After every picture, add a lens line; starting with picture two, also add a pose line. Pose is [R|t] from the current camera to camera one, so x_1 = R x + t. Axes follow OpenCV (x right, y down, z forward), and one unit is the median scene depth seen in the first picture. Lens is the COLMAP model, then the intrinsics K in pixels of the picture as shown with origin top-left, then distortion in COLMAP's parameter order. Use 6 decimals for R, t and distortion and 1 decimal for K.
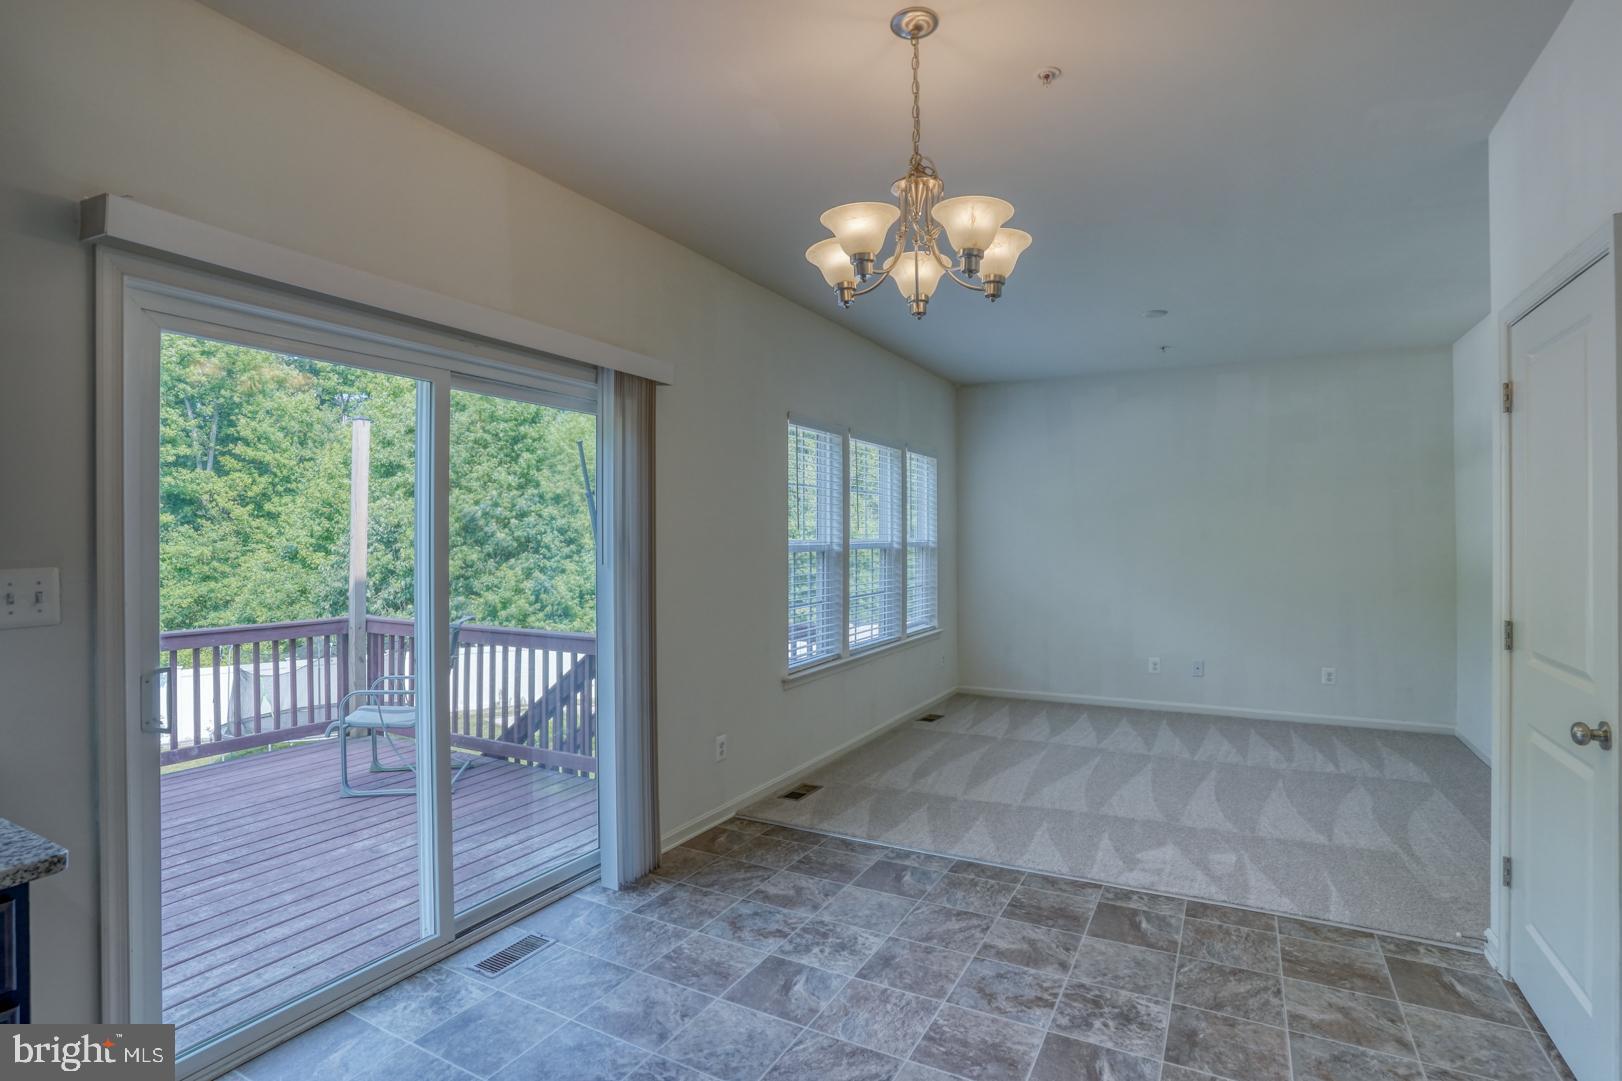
lens RADIAL K [[817.3, 0, 807.6], [0, 817.3, 533.0], [0, 0, 1]] dist [-0.065052, 0.031593]
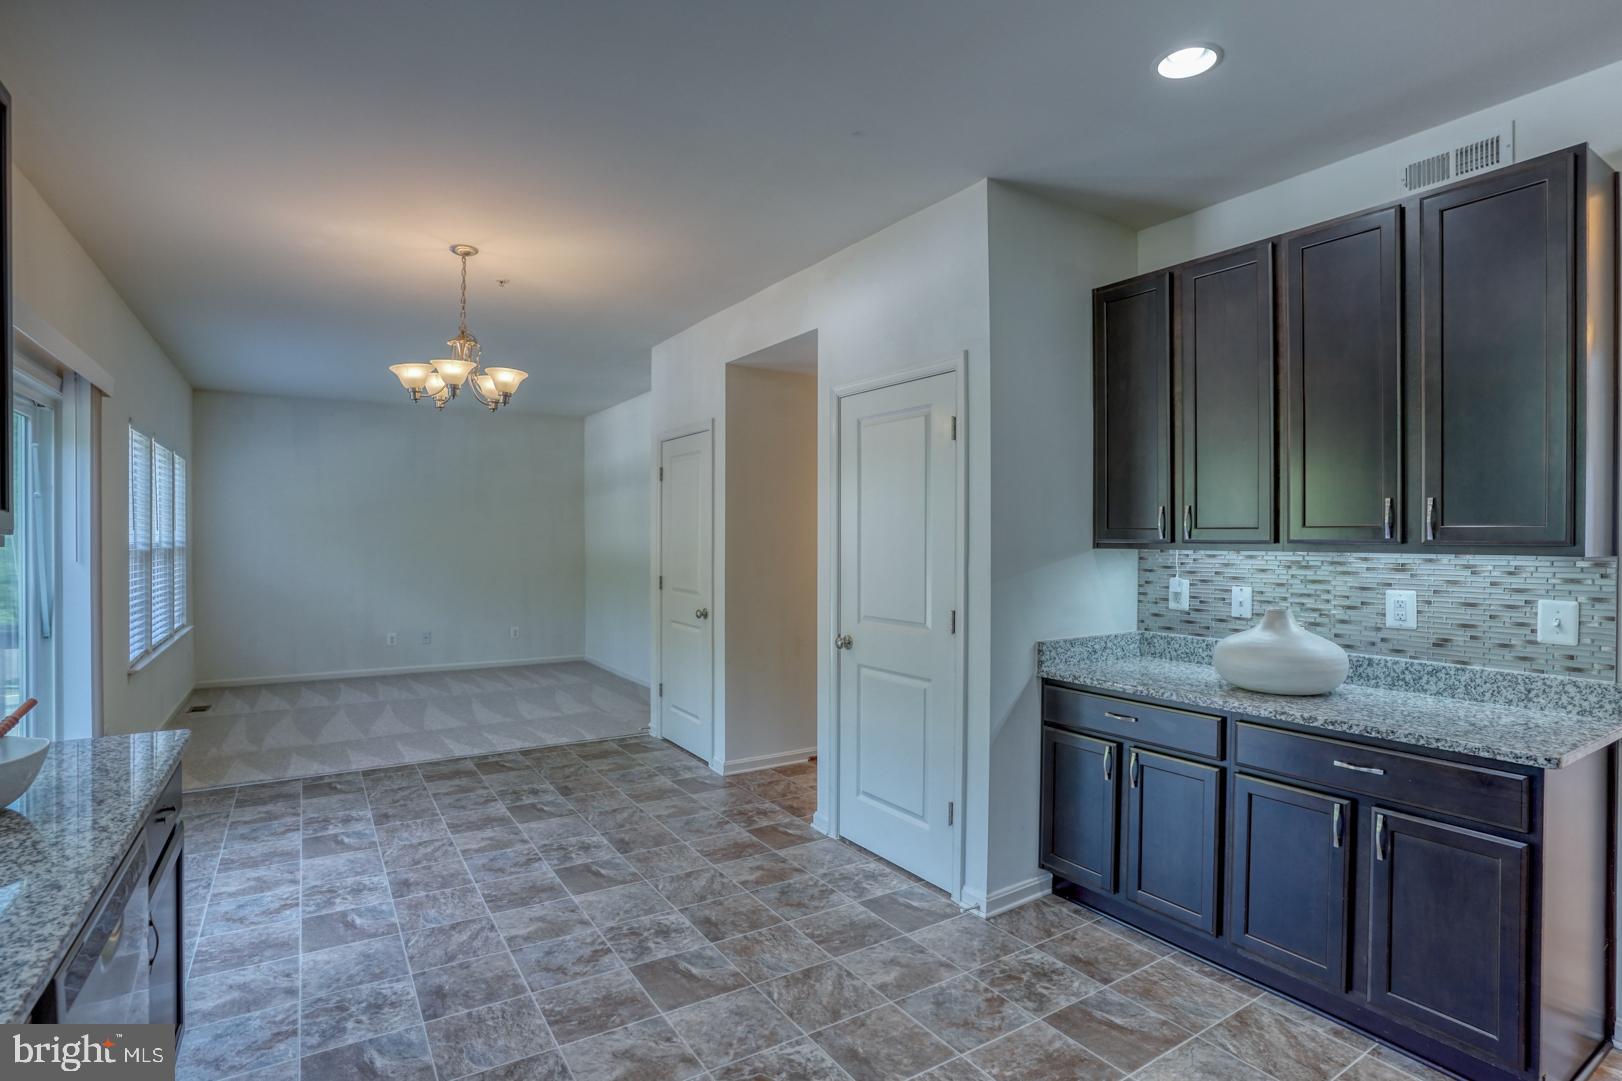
lens RADIAL K [[806.8, 0, 805.5], [0, 806.8, 583.1], [0, 0, 1]] dist [-0.056068, 0.001789]
pose [[0.492820, -0.044059, 0.869015, -0.729173], [-0.008547, 0.998424, 0.055467, 0.002254], [-0.870089, -0.034763, 0.491667, -0.382235]]
